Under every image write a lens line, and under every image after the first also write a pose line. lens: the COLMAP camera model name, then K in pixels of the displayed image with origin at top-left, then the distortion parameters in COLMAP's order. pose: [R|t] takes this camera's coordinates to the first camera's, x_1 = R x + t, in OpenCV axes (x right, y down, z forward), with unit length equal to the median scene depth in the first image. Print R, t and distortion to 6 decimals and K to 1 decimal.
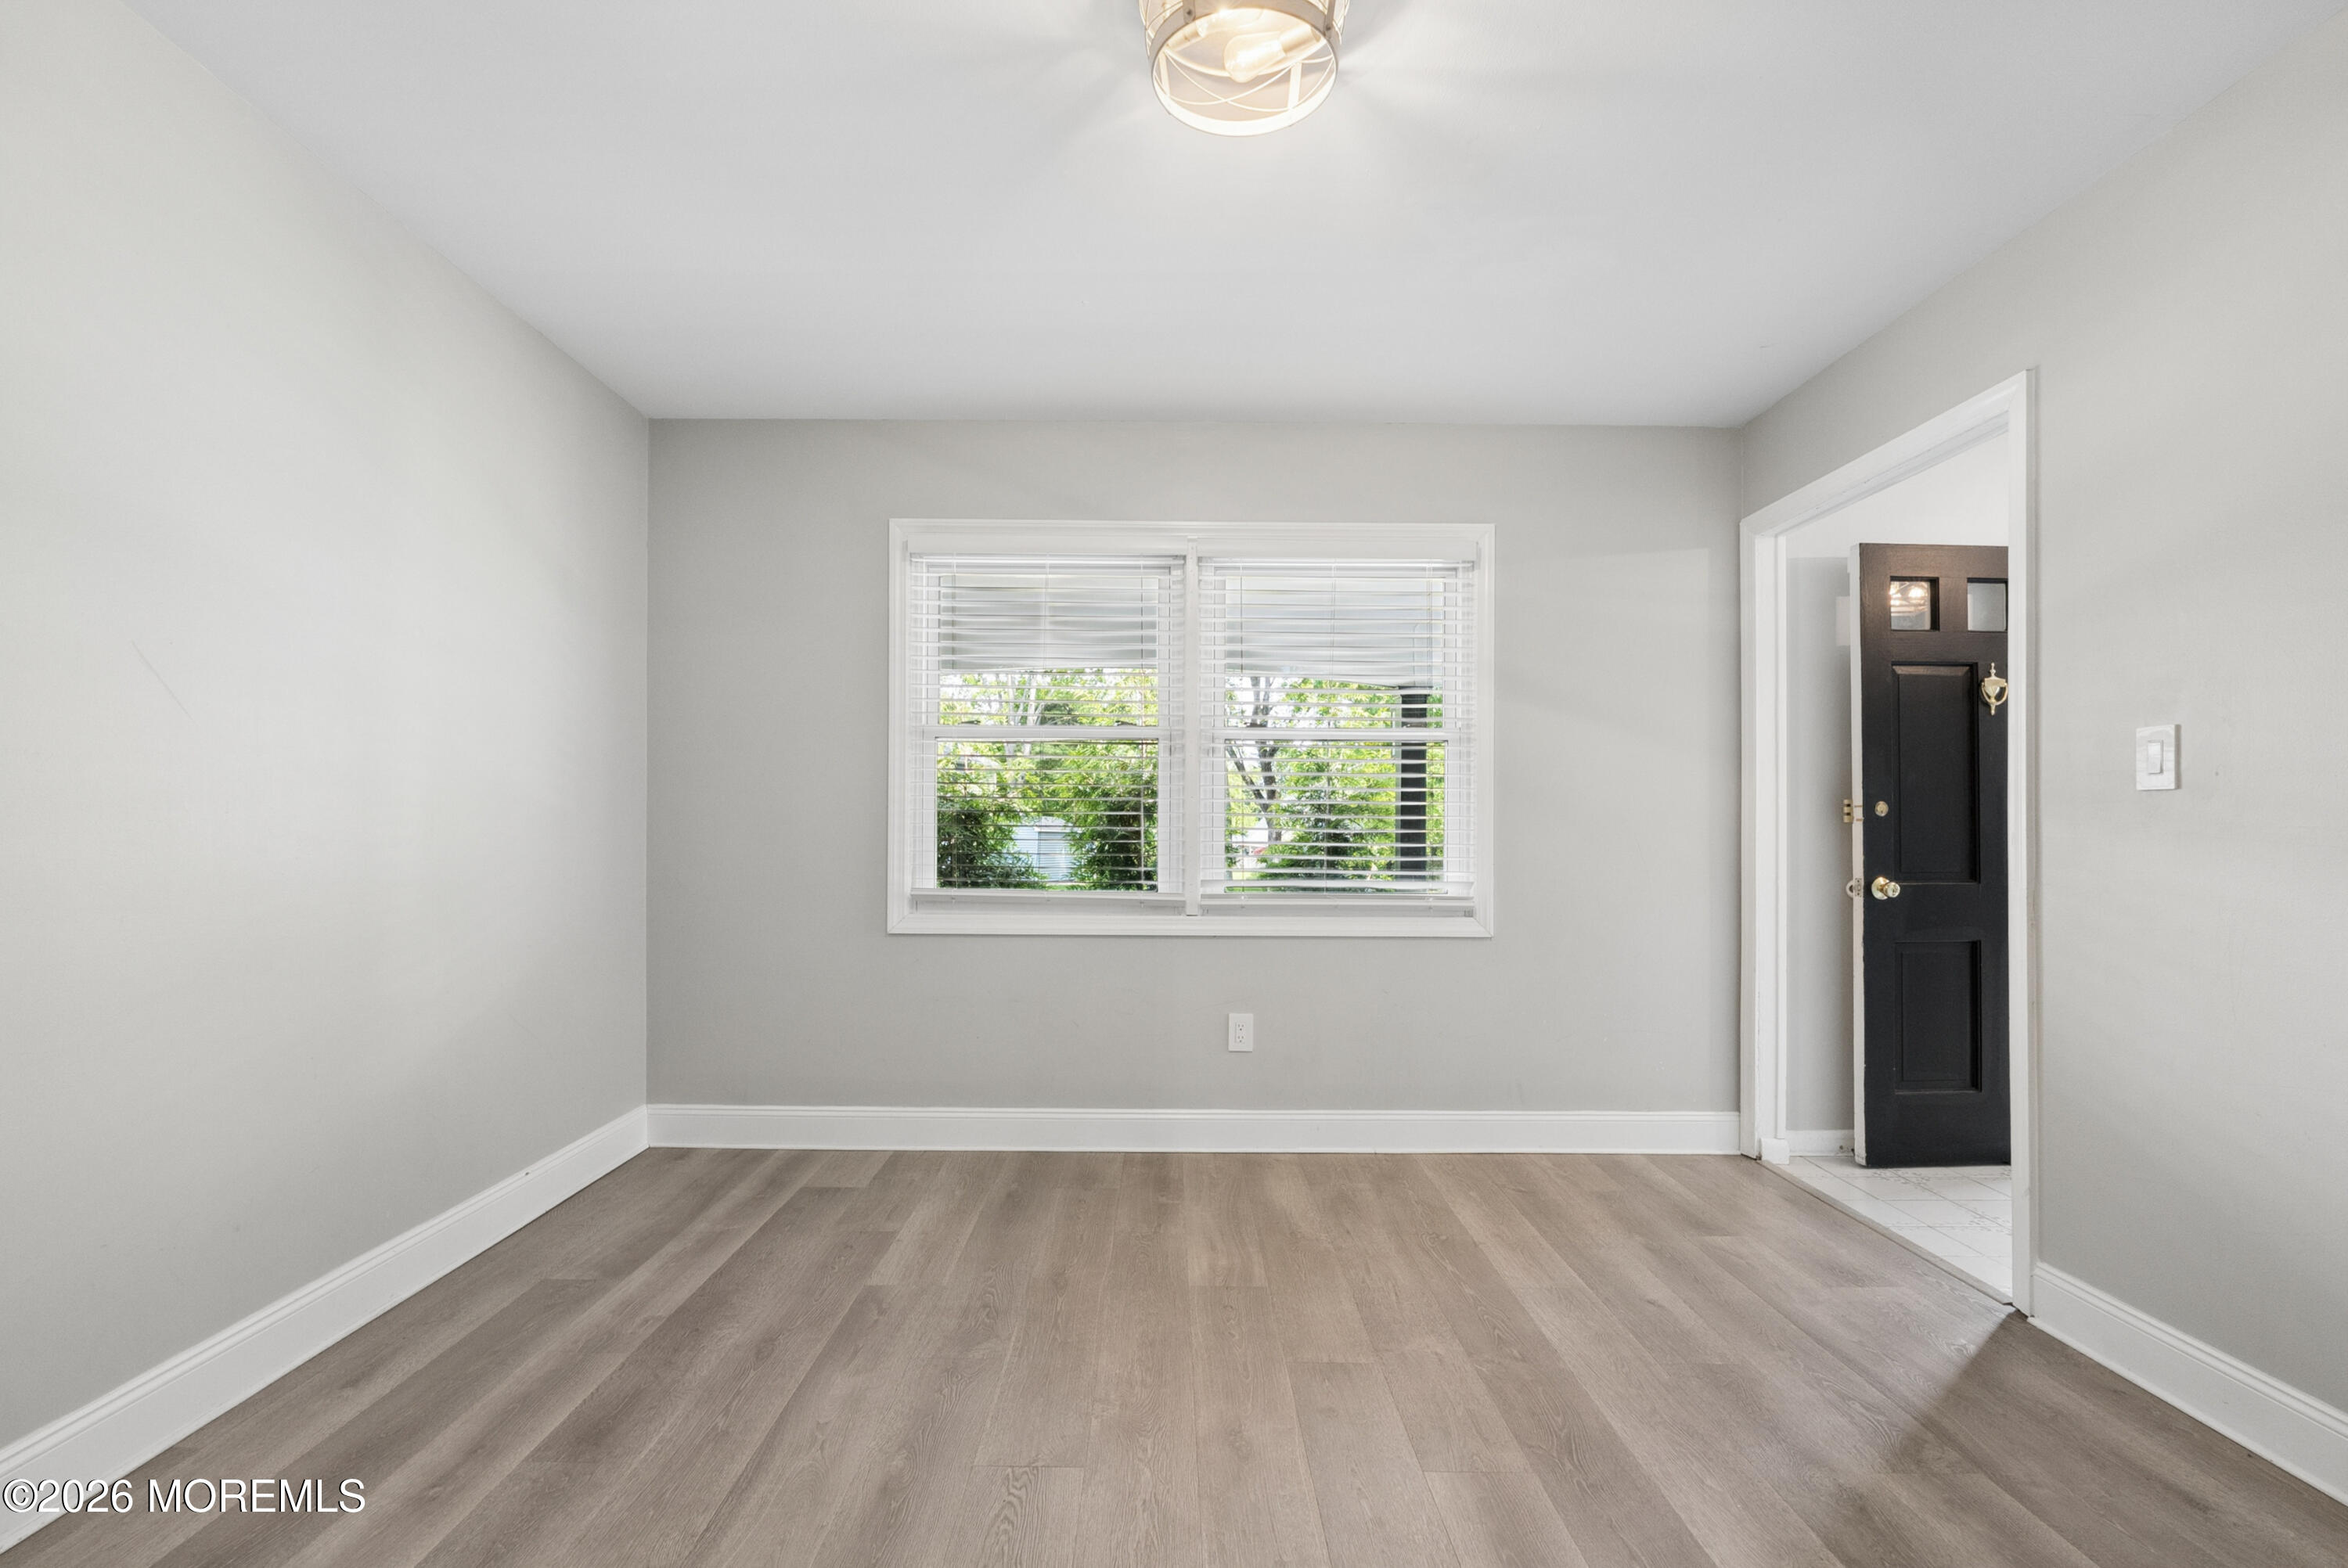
lens RADIAL K [[1062.4, 0, 1162.4], [0, 1062.4, 802.4], [0, 0, 1]] dist [-0.011872, 0.003165]
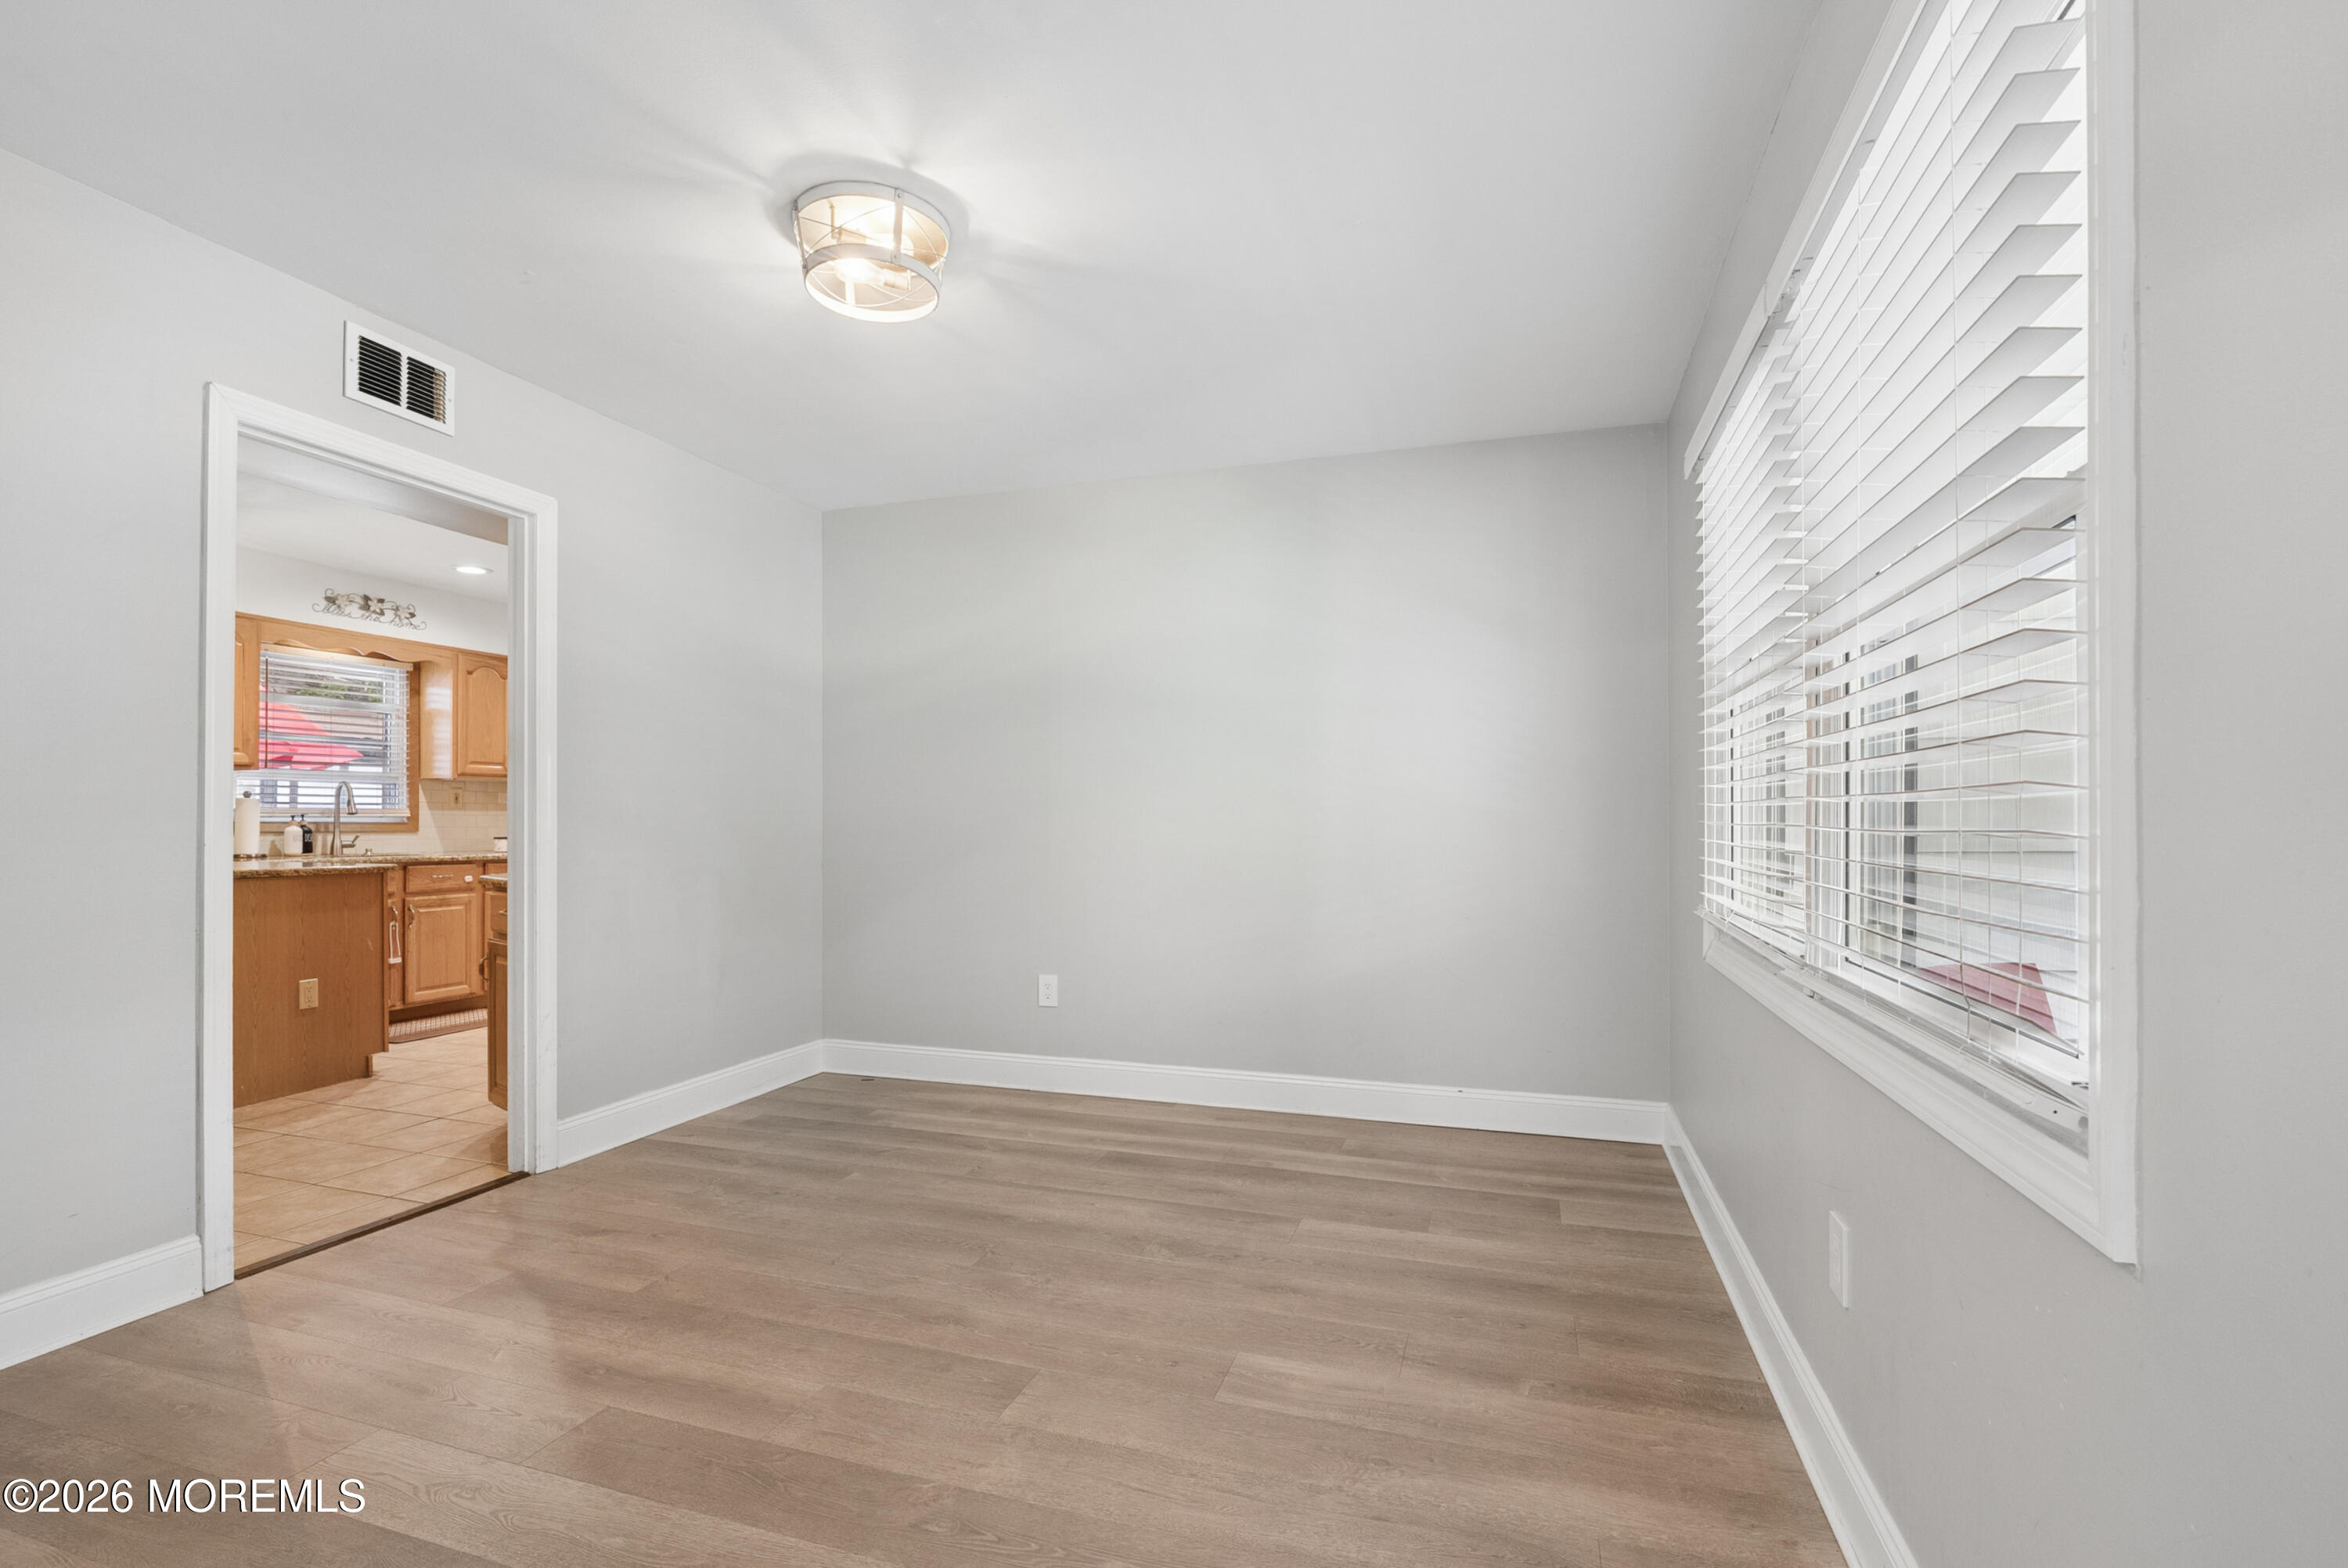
lens RADIAL K [[1062.4, 0, 1175.7], [0, 1062.4, 807.9], [0, 0, 1]] dist [-0.011872, 0.003165]
pose [[-0.311177, -0.018889, -0.950164, 0.975067], [0.018735, 0.999486, -0.026005, 0.034938], [0.950167, -0.025893, -0.310663, 1.374232]]
